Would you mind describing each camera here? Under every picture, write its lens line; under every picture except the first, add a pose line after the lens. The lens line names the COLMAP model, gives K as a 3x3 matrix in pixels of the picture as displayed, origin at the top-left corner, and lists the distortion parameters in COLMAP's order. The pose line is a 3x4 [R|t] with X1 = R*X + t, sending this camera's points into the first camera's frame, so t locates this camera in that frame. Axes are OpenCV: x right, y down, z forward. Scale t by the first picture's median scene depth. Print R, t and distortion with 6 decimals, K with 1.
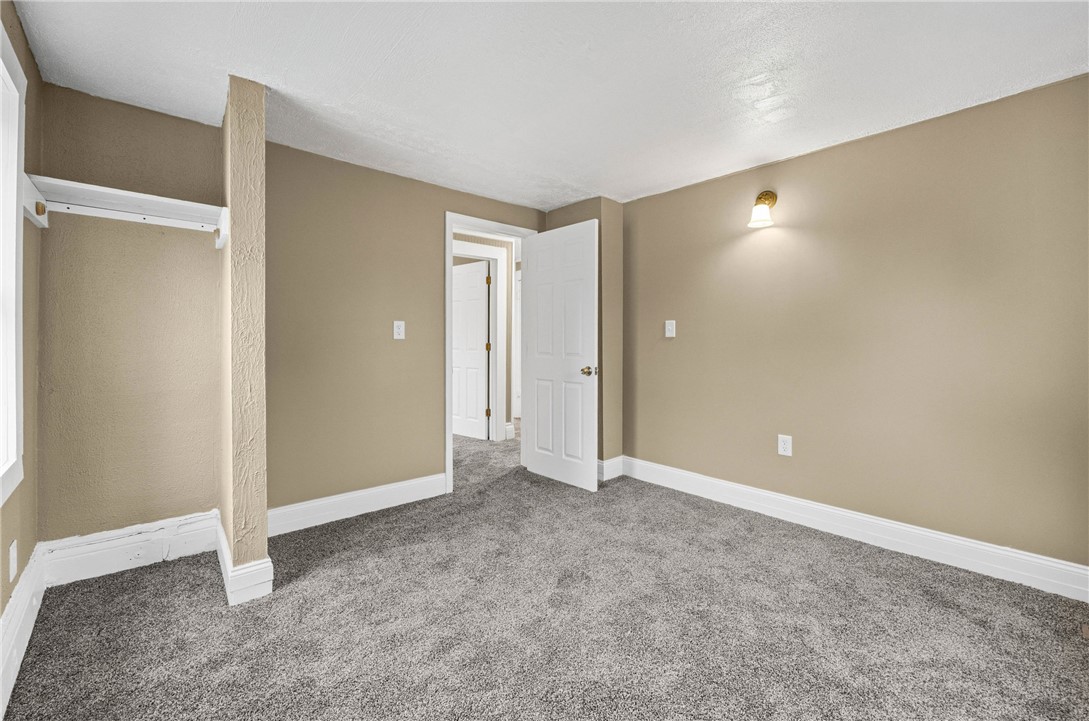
lens RADIAL K [[441.5, 0, 549.0], [0, 441.5, 351.0], [0, 0, 1]] dist [-0.002813, -0.000078]
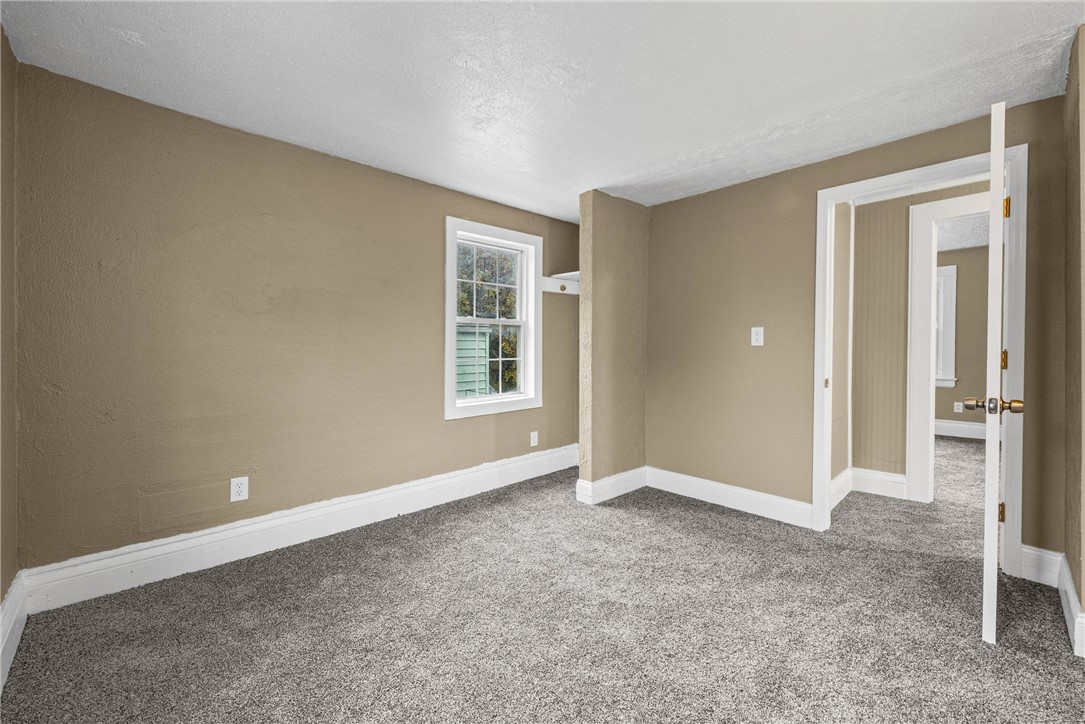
lens RADIAL K [[443.5, 0, 547.1], [0, 443.5, 357.5], [0, 0, 1]] dist [0.003466, 0.000128]
pose [[0.032314, 0.018592, -0.999305, 0.667966], [-0.015254, 0.999720, 0.018106, -0.012234], [0.999361, 0.014658, 0.032588, 0.530986]]
